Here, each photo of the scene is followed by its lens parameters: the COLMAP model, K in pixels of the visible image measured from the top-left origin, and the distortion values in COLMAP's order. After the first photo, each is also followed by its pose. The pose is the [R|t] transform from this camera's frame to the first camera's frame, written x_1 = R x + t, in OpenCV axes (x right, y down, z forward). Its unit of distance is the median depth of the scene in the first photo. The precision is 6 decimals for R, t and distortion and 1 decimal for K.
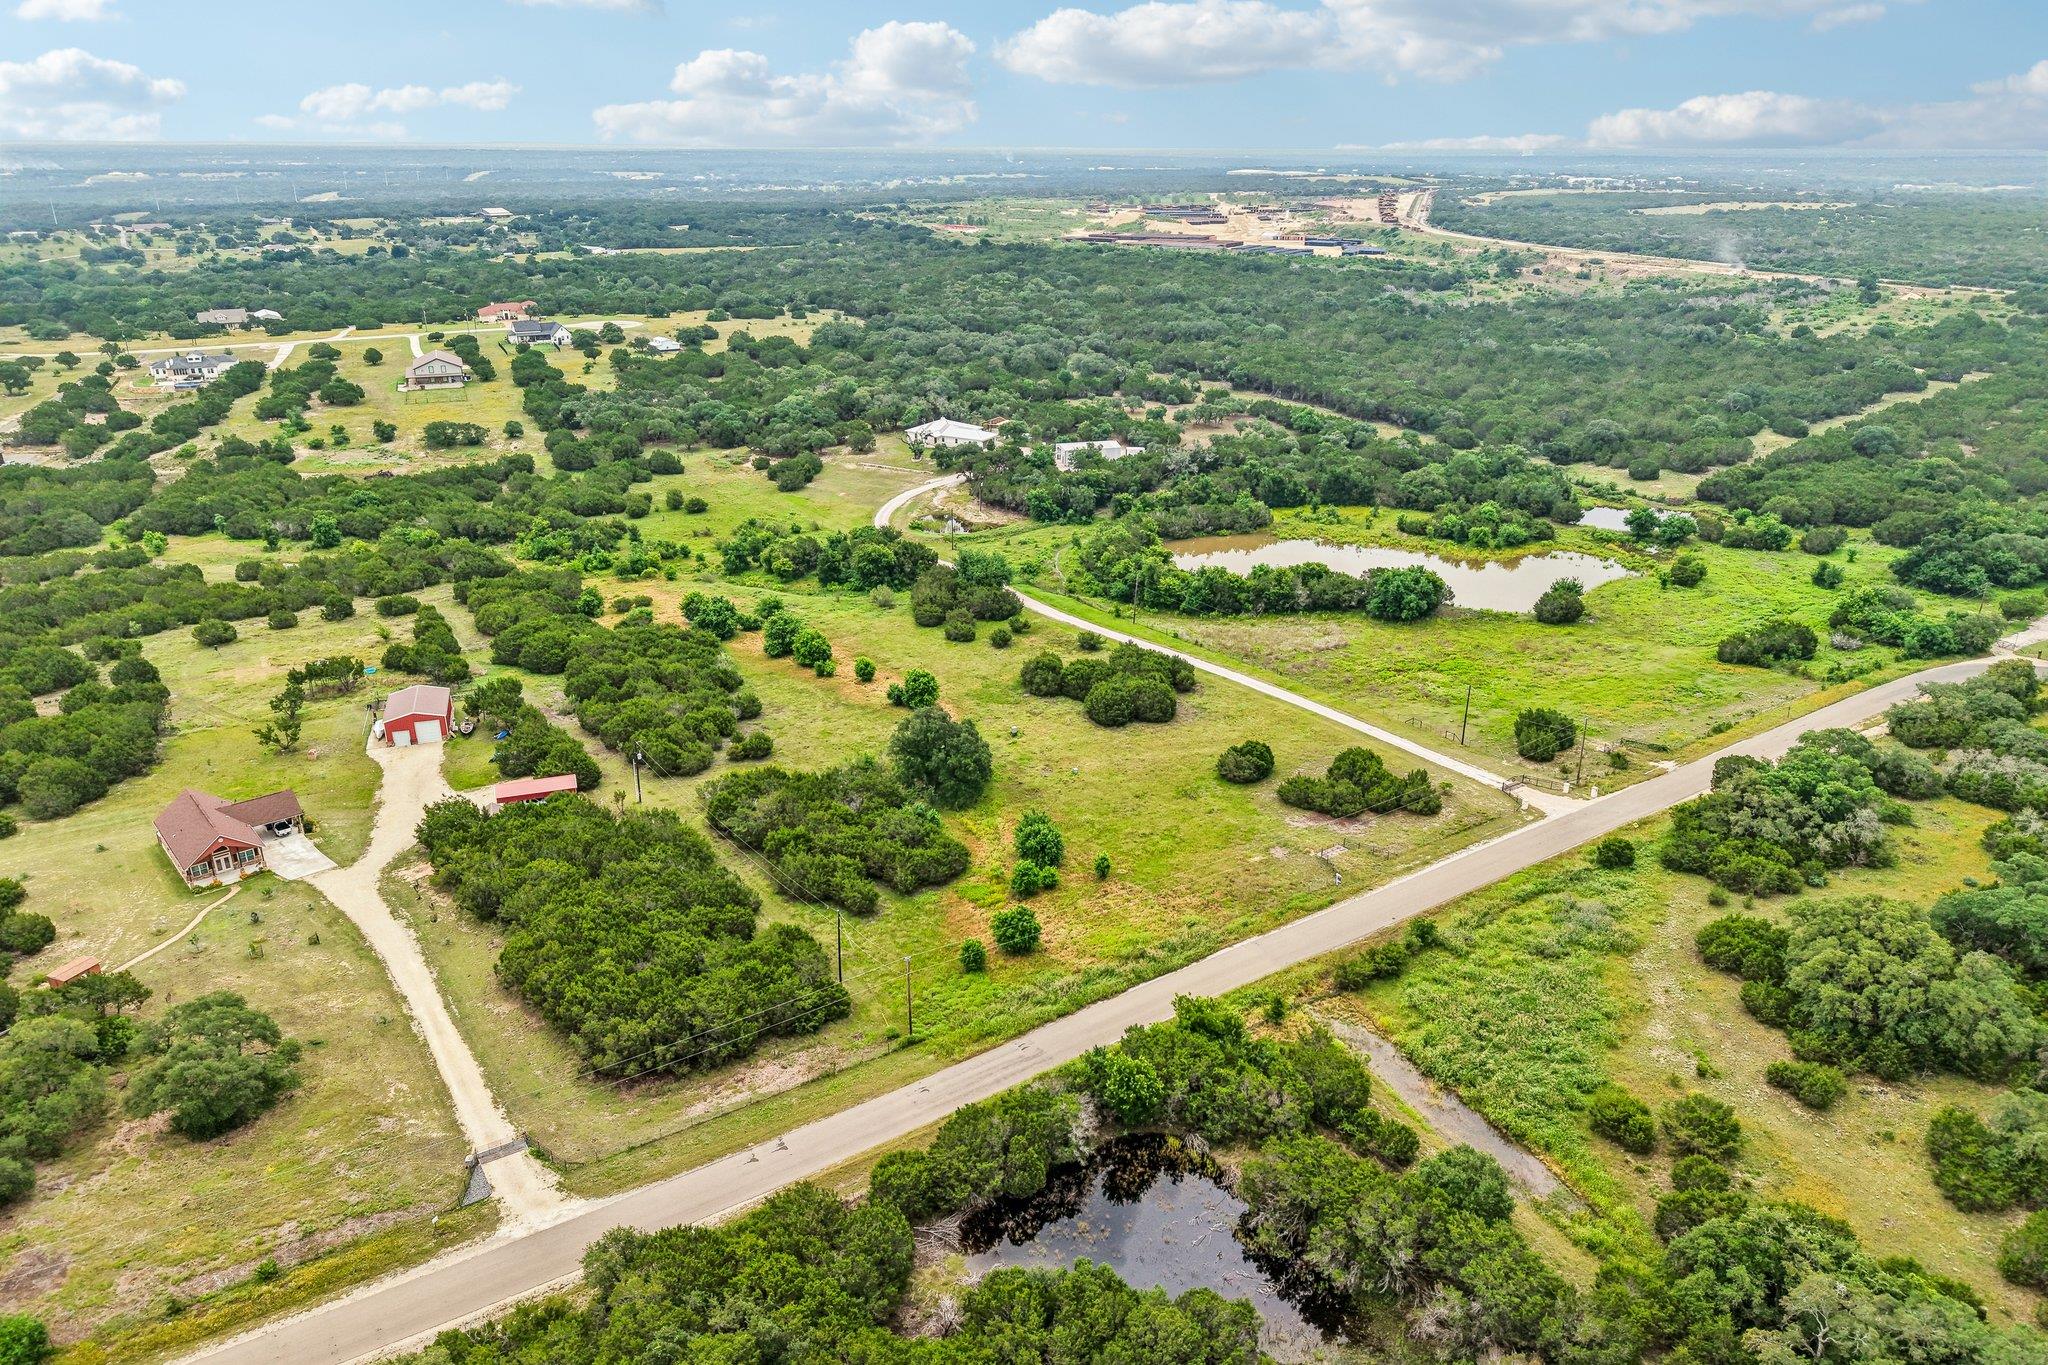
lens RADIAL K [[1343.8, 0, 1018.2], [0, 1343.8, 677.5], [0, 0, 1]] dist [0.038018, -0.045186]
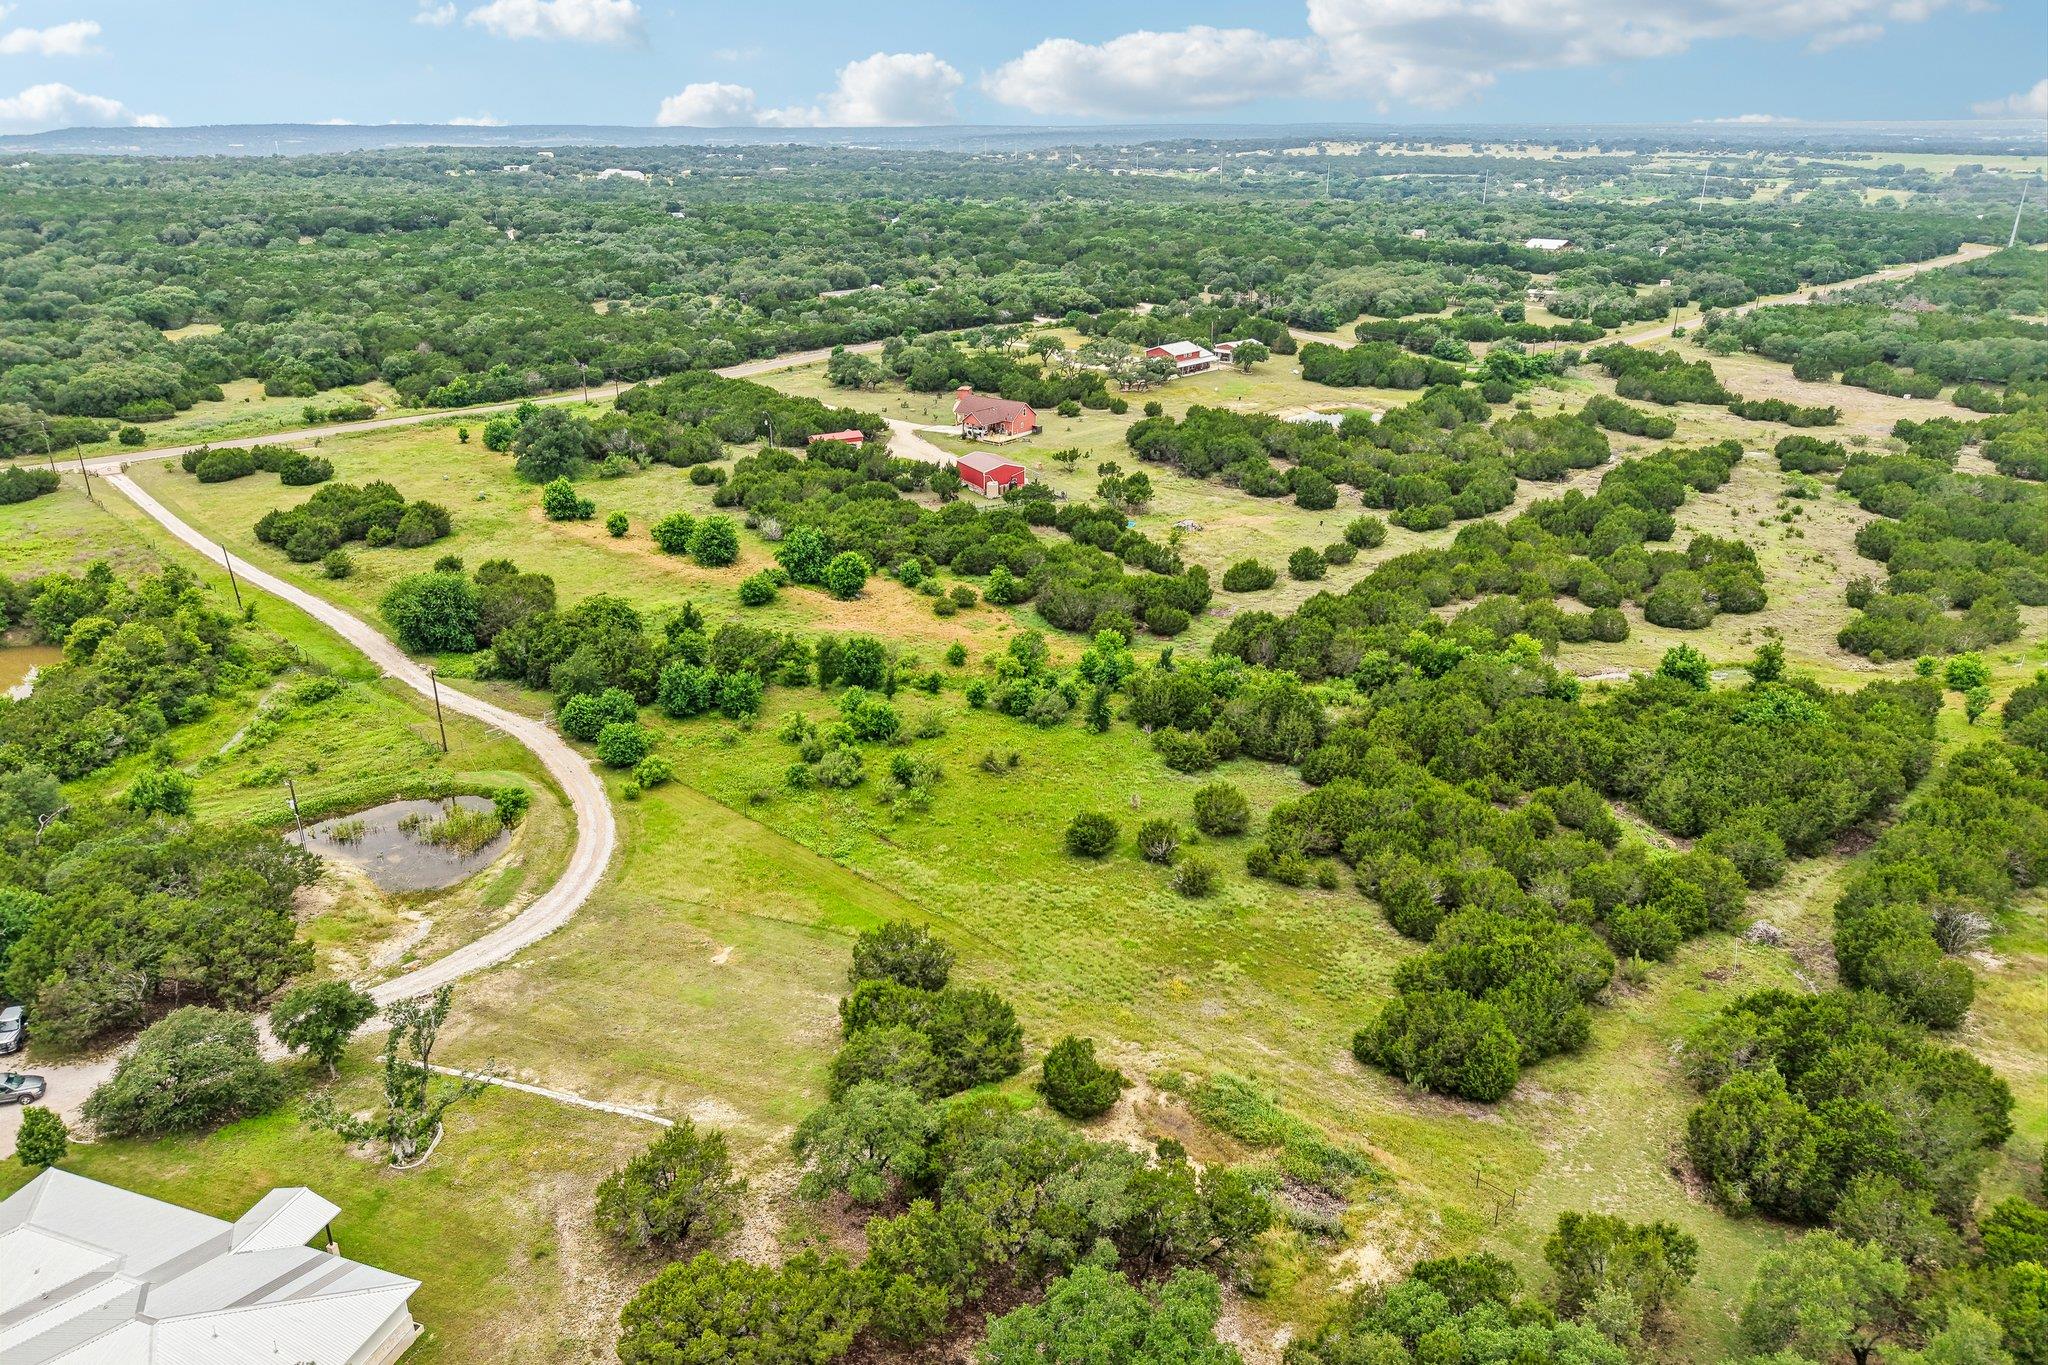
lens RADIAL K [[1349.7, 0, 1024.0], [0, 1349.7, 682.5], [0, 0, 1]] dist [0.025780, -0.031127]
pose [[-0.985356, 0.051730, -0.162475, -0.280624], [-0.073733, 0.729904, 0.679561, -0.701156], [0.153745, 0.681589, -0.715401, 2.123671]]
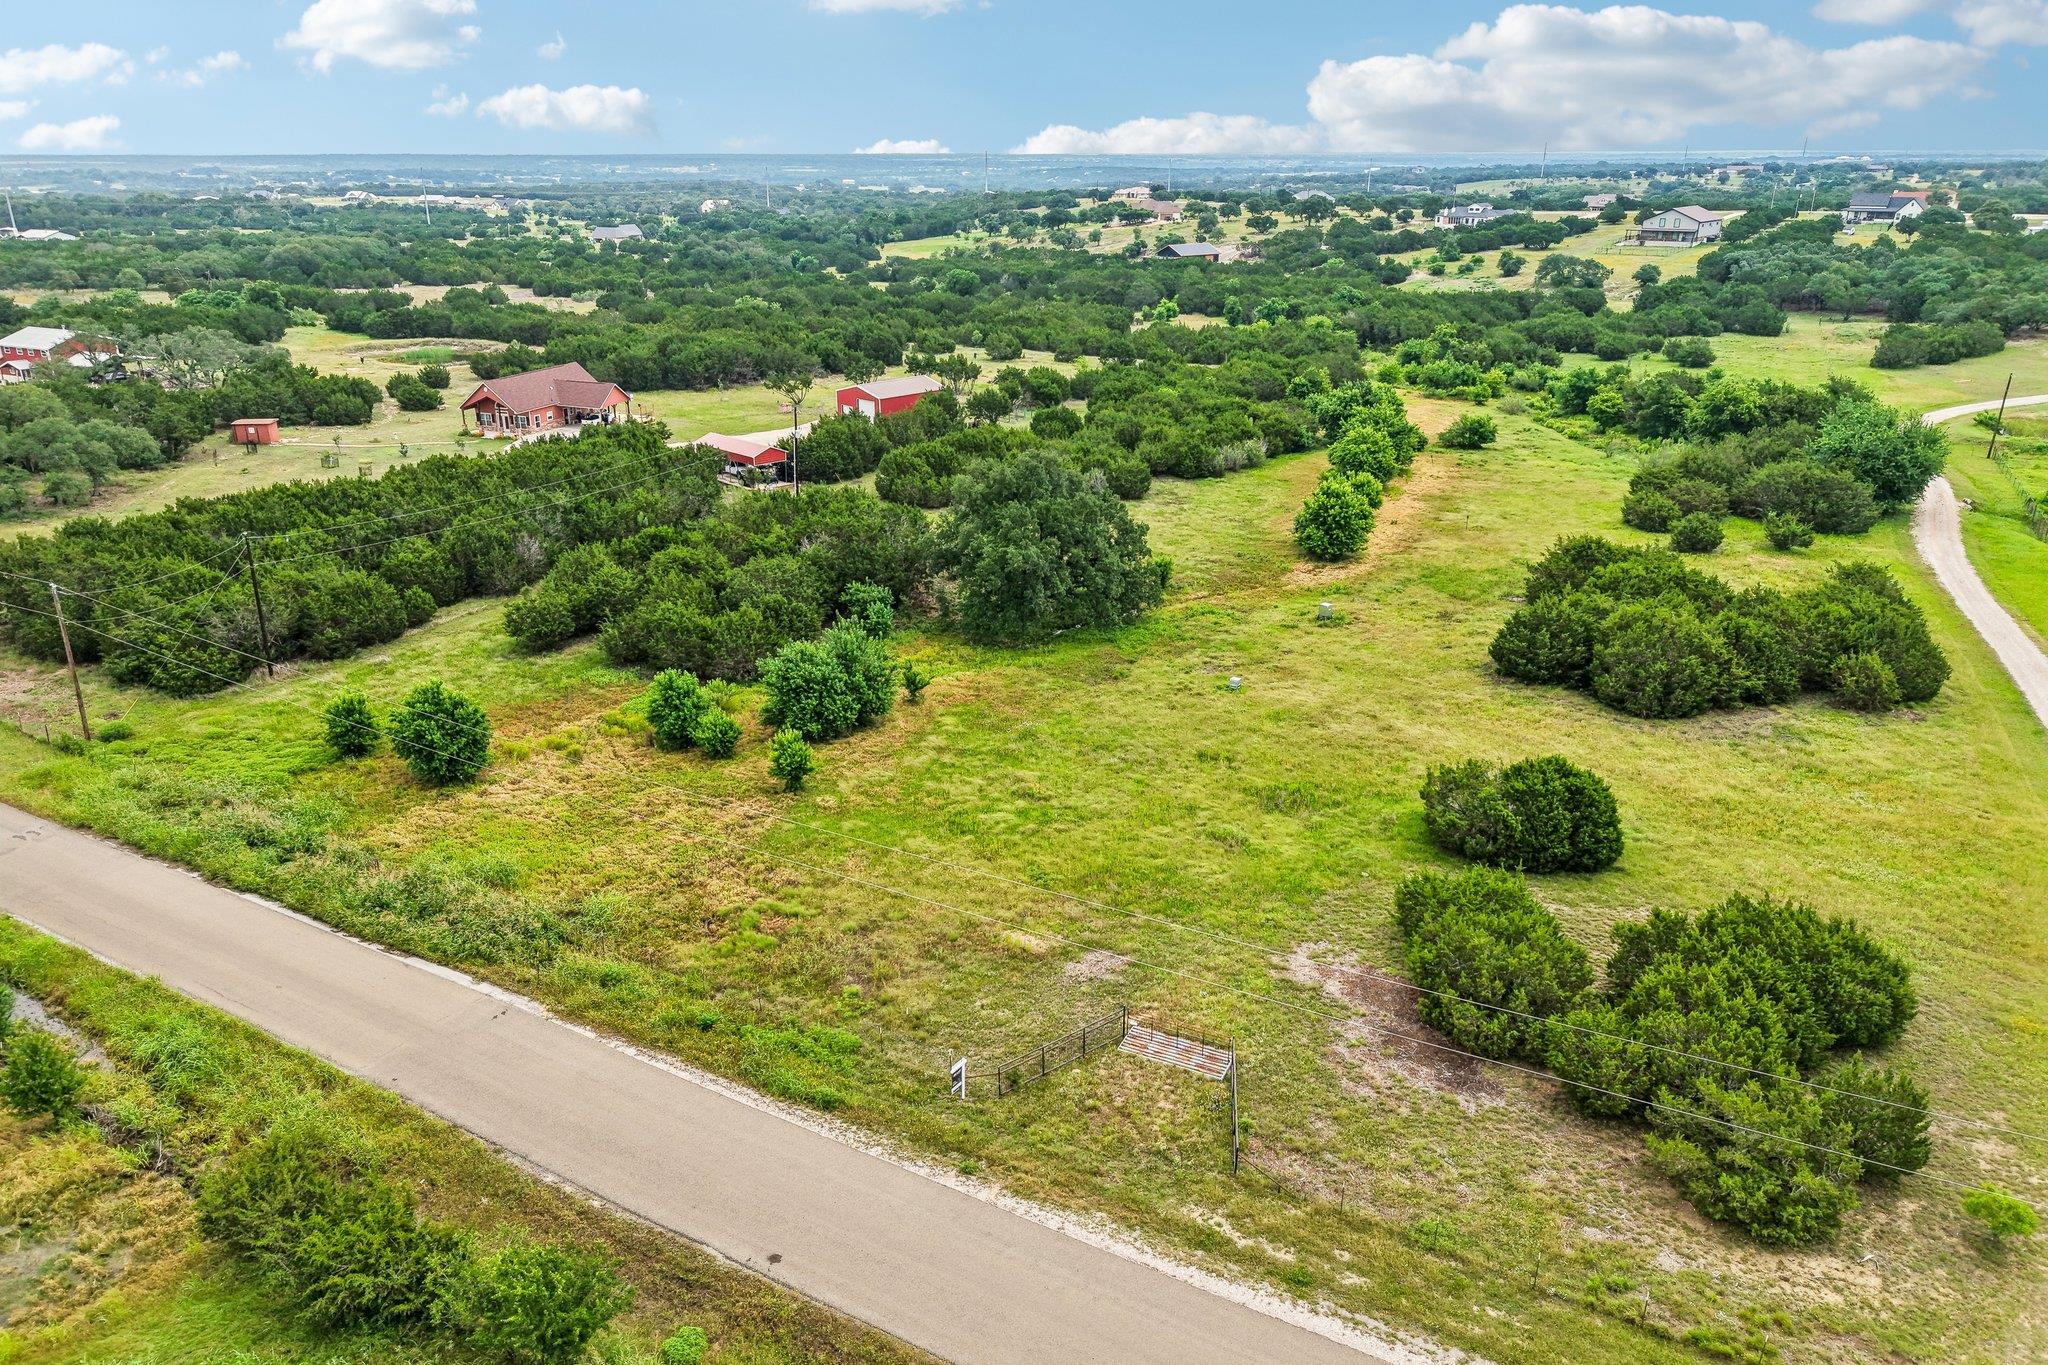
lens RADIAL K [[1364.6, 0, 1024.0], [0, 1364.6, 682.5], [0, 0, 1]] dist [0.011687, -0.000274]
pose [[0.452684, 0.318627, -0.832799, 0.379783], [-0.323899, 0.928937, 0.179347, 0.012053], [0.830762, 0.188555, 0.523718, 0.698725]]
